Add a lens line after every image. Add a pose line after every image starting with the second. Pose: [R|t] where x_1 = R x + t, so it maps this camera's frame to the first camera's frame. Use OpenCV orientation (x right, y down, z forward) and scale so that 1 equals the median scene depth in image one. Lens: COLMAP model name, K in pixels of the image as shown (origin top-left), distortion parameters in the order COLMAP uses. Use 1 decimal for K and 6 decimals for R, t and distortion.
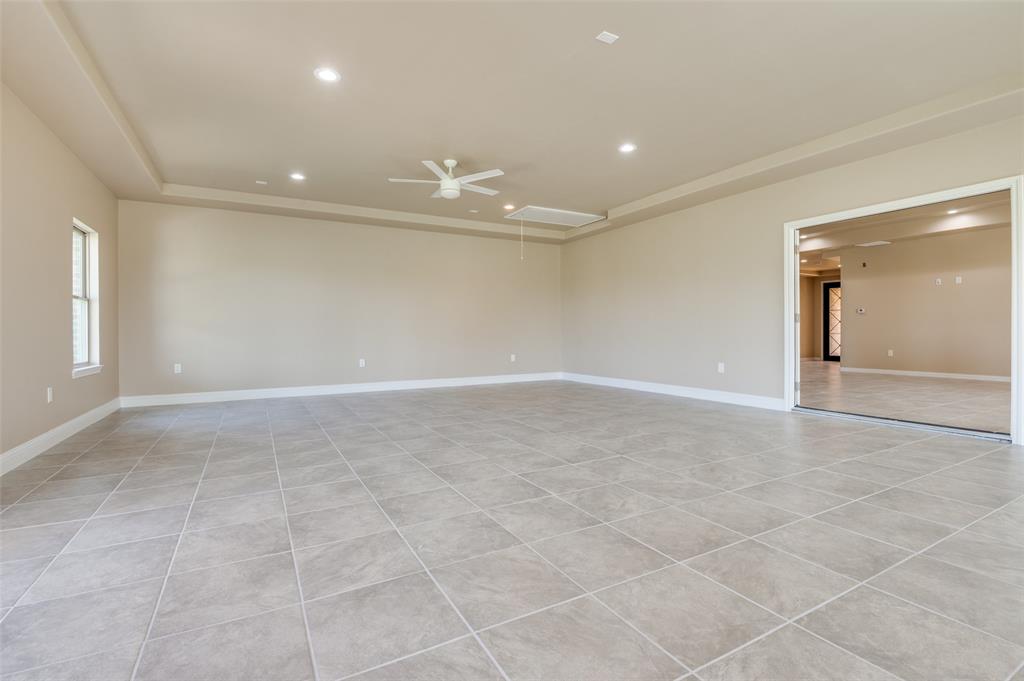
lens RADIAL K [[456.1, 0, 512.0], [0, 456.1, 340.5], [0, 0, 1]] dist [0.000433, -0.000070]
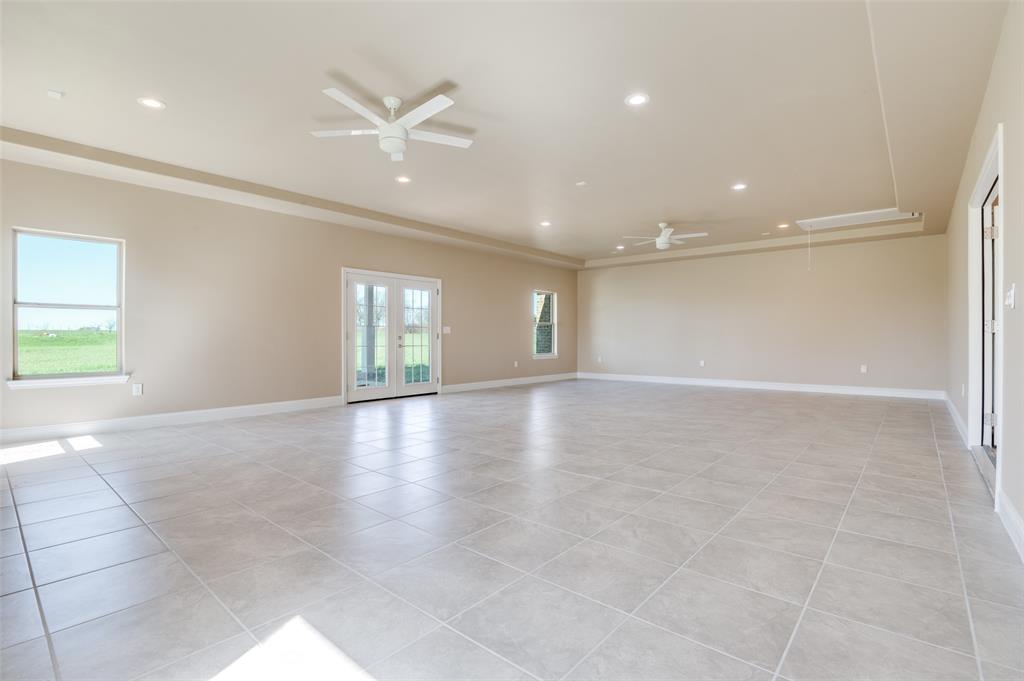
lens RADIAL K [[472.7, 0, 509.3], [0, 472.7, 340.6], [0, 0, 1]] dist [-0.014822, -0.000788]
pose [[0.326068, 0.008868, -0.945305, 0.916542], [-0.015759, 0.999868, 0.003945, -0.014489], [0.945215, 0.013610, 0.326165, 0.051855]]
